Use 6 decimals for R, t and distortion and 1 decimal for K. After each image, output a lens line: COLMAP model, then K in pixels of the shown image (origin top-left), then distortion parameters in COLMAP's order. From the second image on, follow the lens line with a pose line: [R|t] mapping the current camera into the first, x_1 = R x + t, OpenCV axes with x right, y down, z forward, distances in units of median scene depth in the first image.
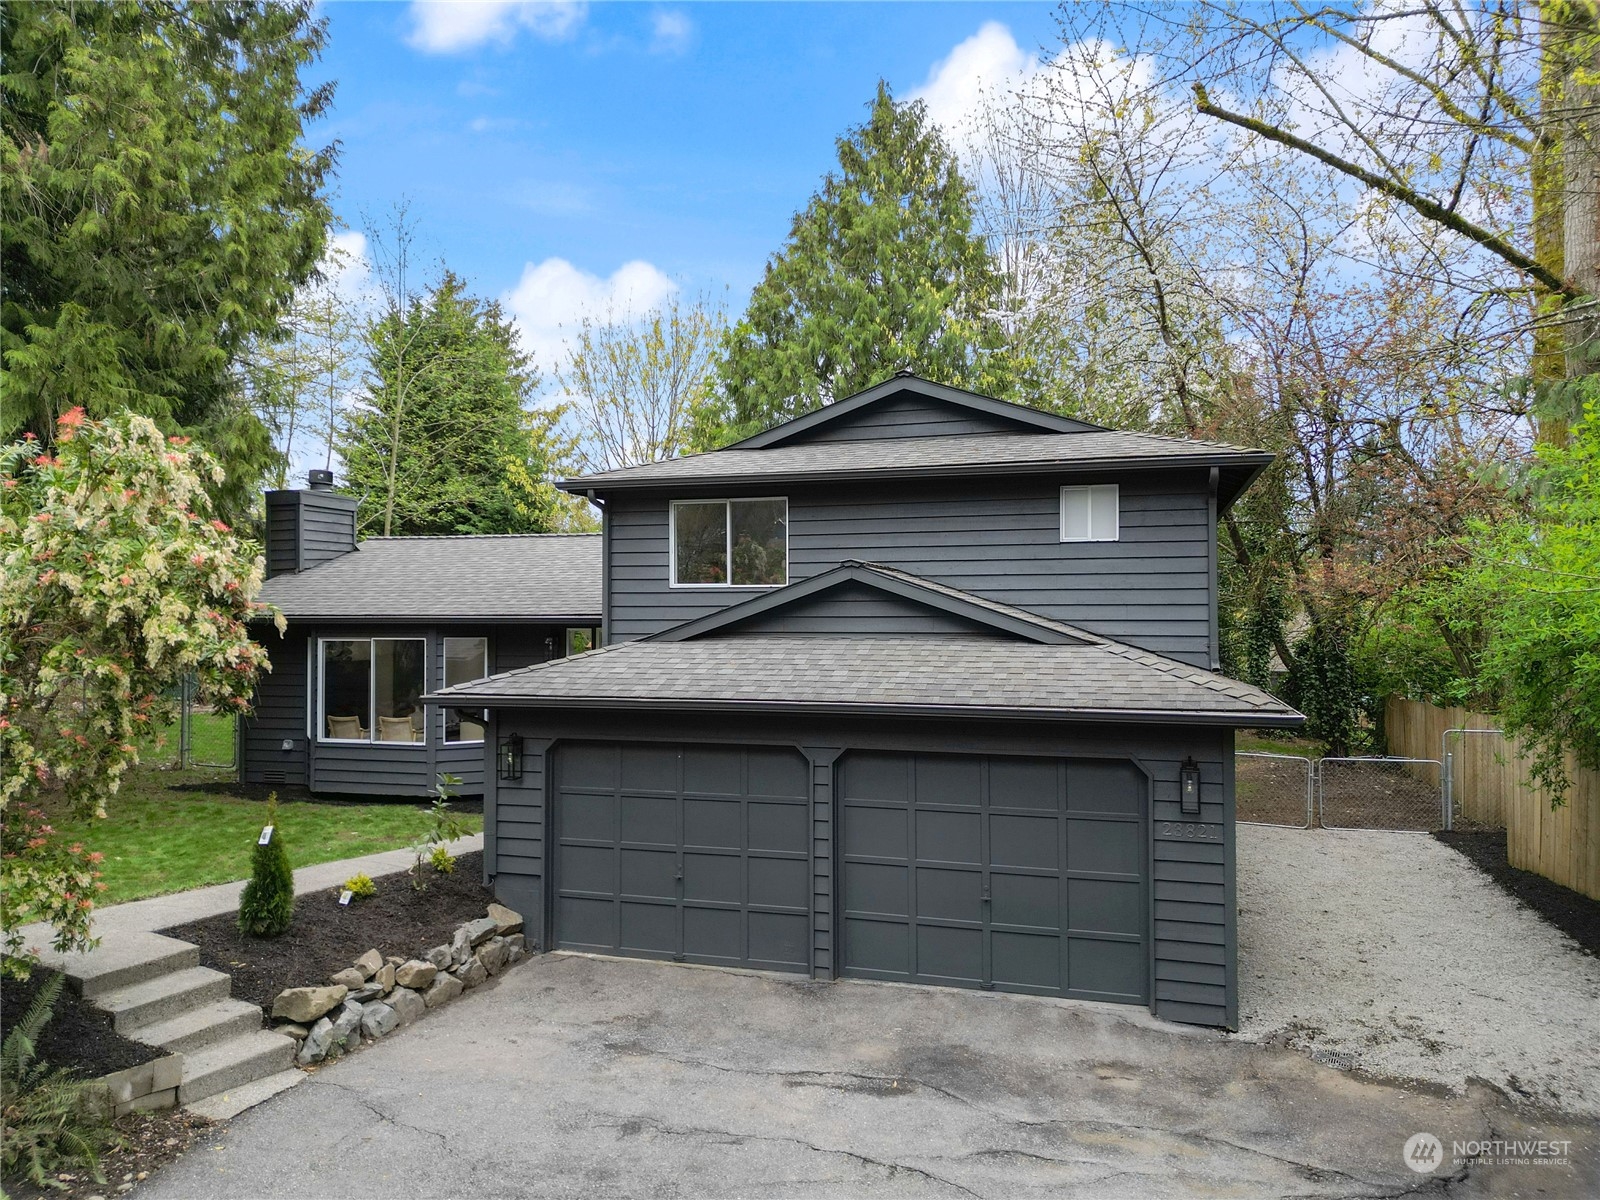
lens RADIAL K [[1099.0, 0, 796.9], [0, 1099.0, 599.0], [0, 0, 1]] dist [0.124416, -0.138794]
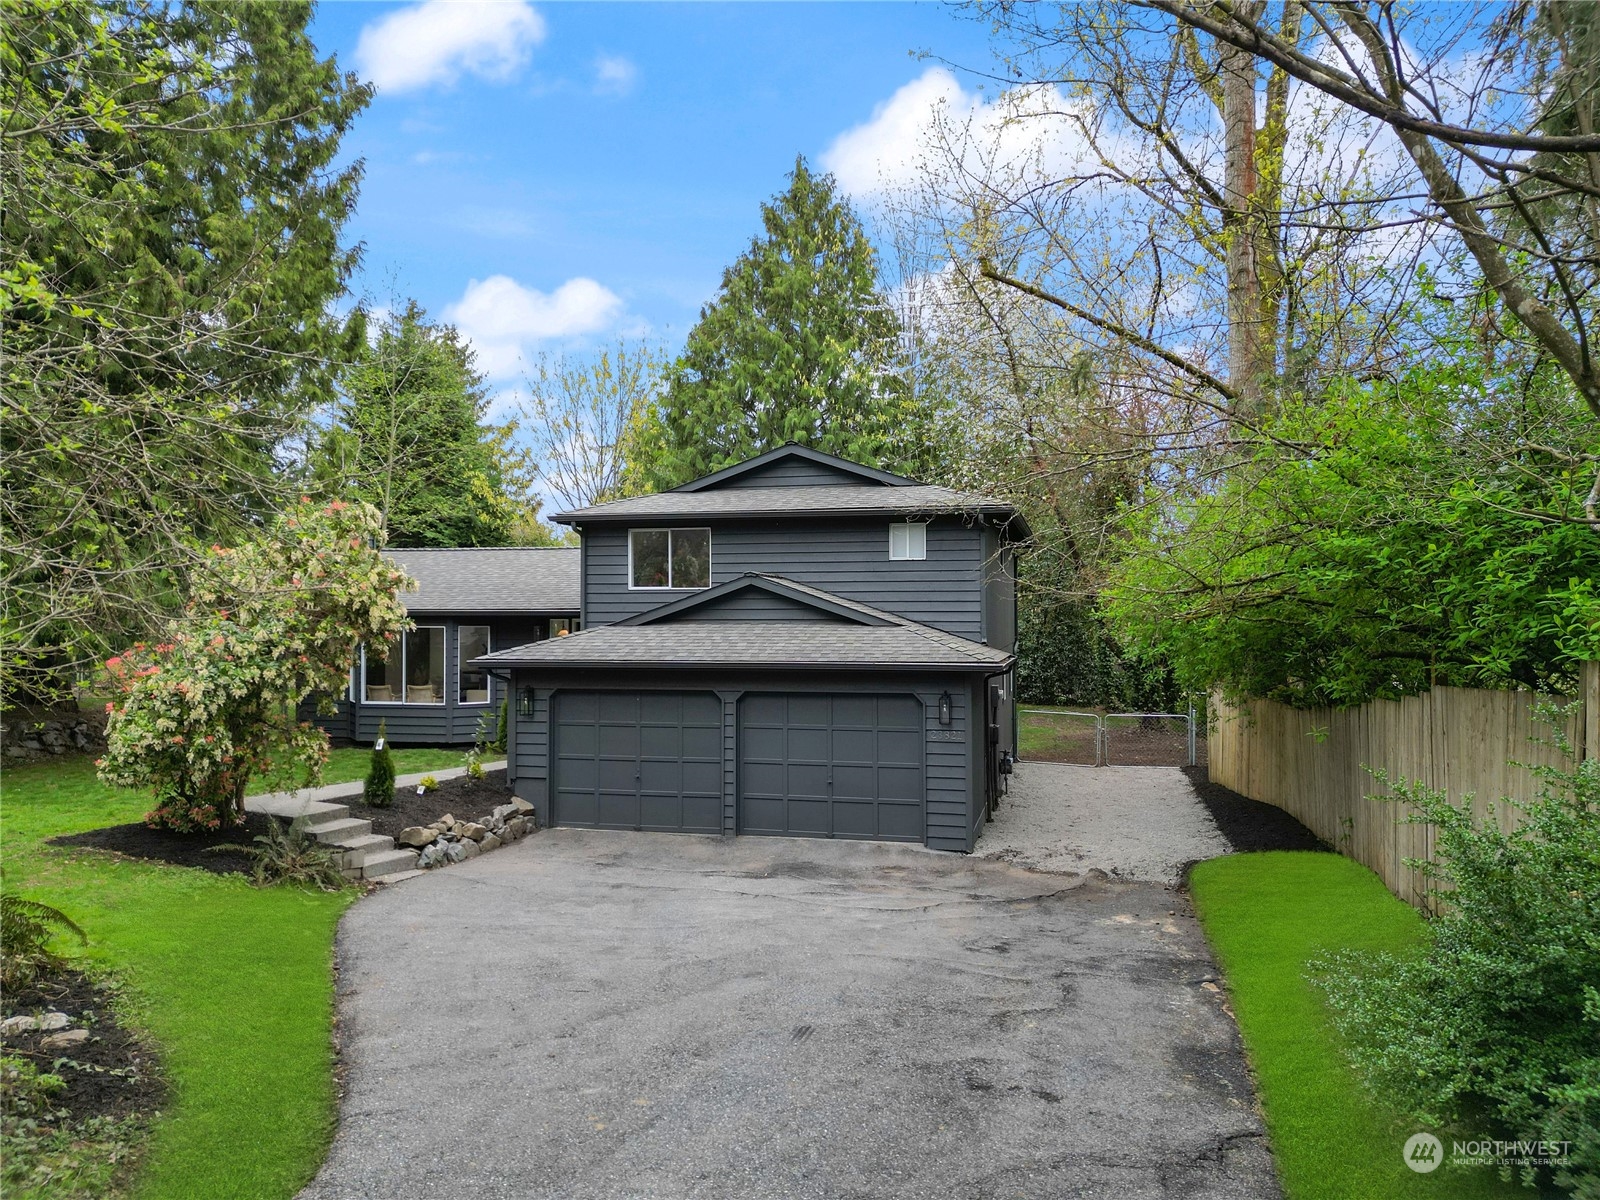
lens RADIAL K [[1099.0, 0, 796.9], [0, 1099.0, 599.0], [0, 0, 1]] dist [0.124416, -0.138794]
pose [[0.998493, 0.000561, 0.054874, 0.025547], [-0.000592, 1.000000, 0.000550, 0.001109], [-0.054874, -0.000582, 0.998493, -0.457700]]
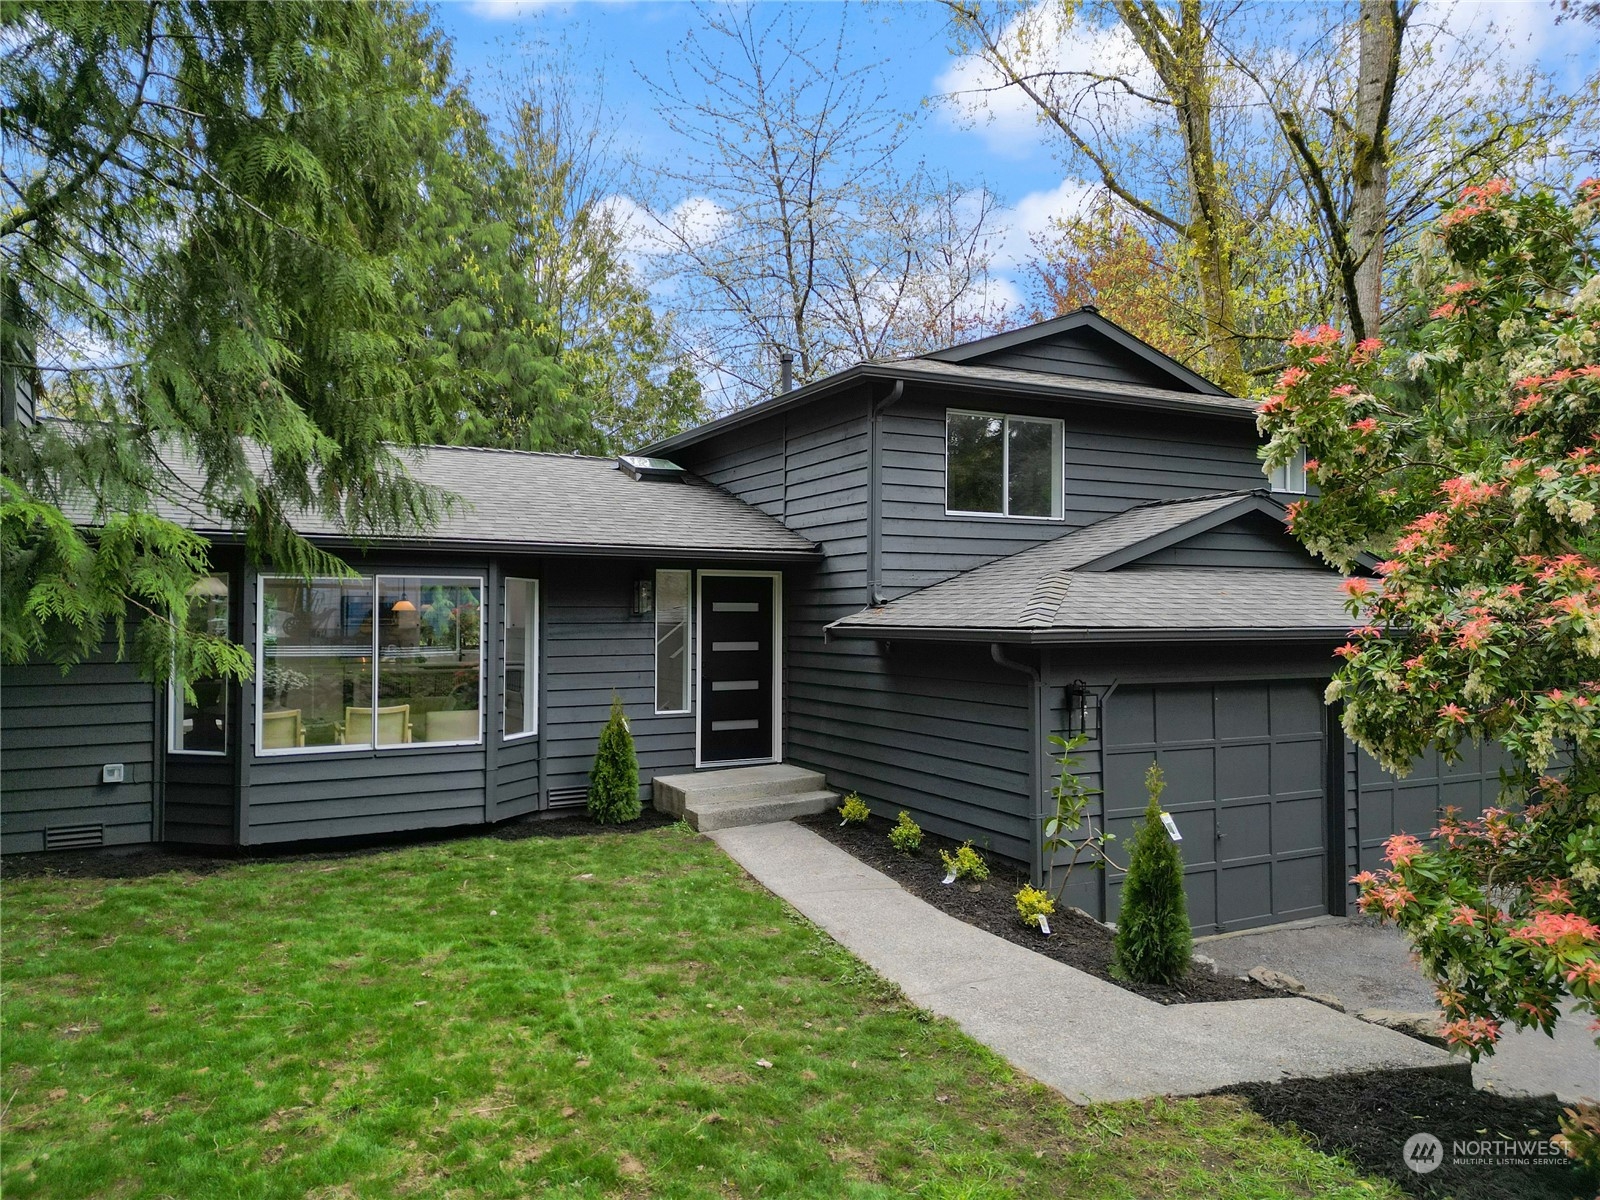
lens RADIAL K [[1099.0, 0, 796.9], [0, 1099.0, 599.0], [0, 0, 1]] dist [0.124416, -0.138794]
pose [[0.714021, 0.006460, 0.700094, -0.796223], [-0.007123, 0.999973, -0.001962, 0.056768], [-0.700088, -0.003586, 0.714048, 0.502004]]
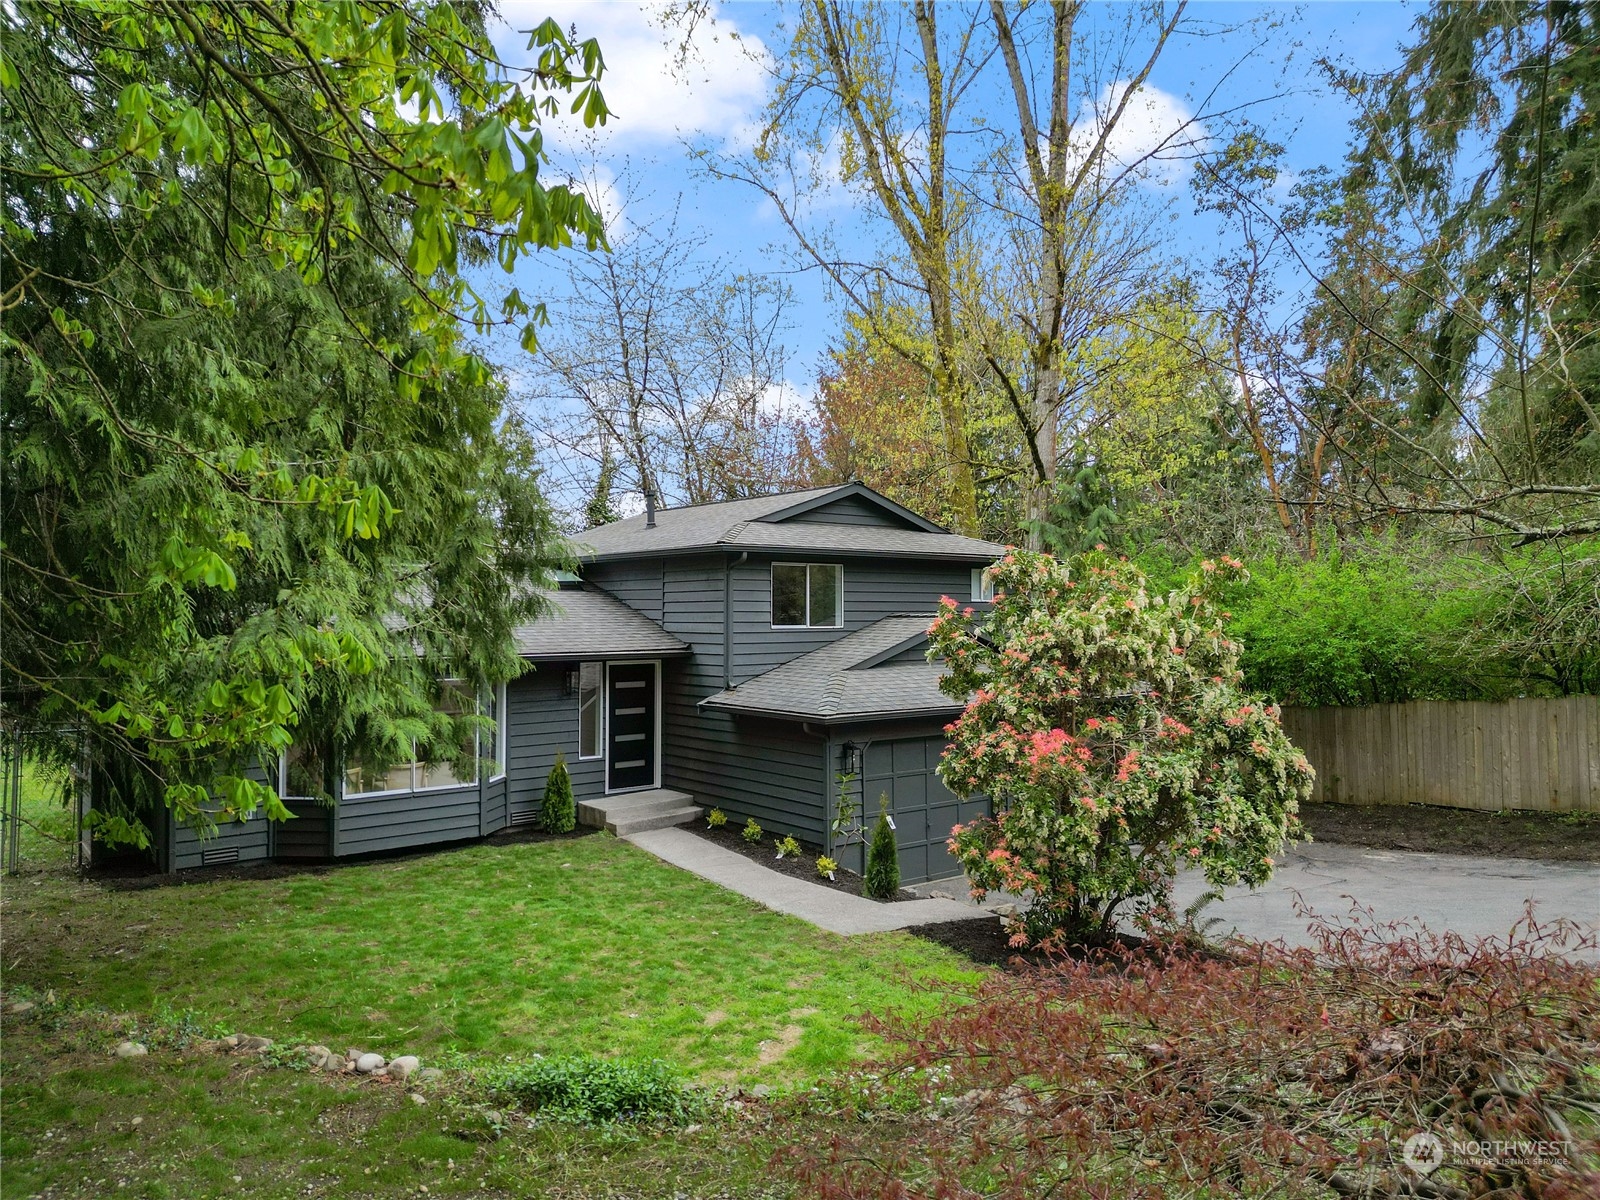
lens RADIAL K [[1099.0, 0, 796.9], [0, 1099.0, 599.0], [0, 0, 1]] dist [0.124416, -0.138794]
pose [[0.567590, 0.005821, 0.823291, -1.215144], [-0.008218, 0.999965, -0.001405, -0.047175], [-0.823270, -0.005968, 0.567618, 0.236249]]
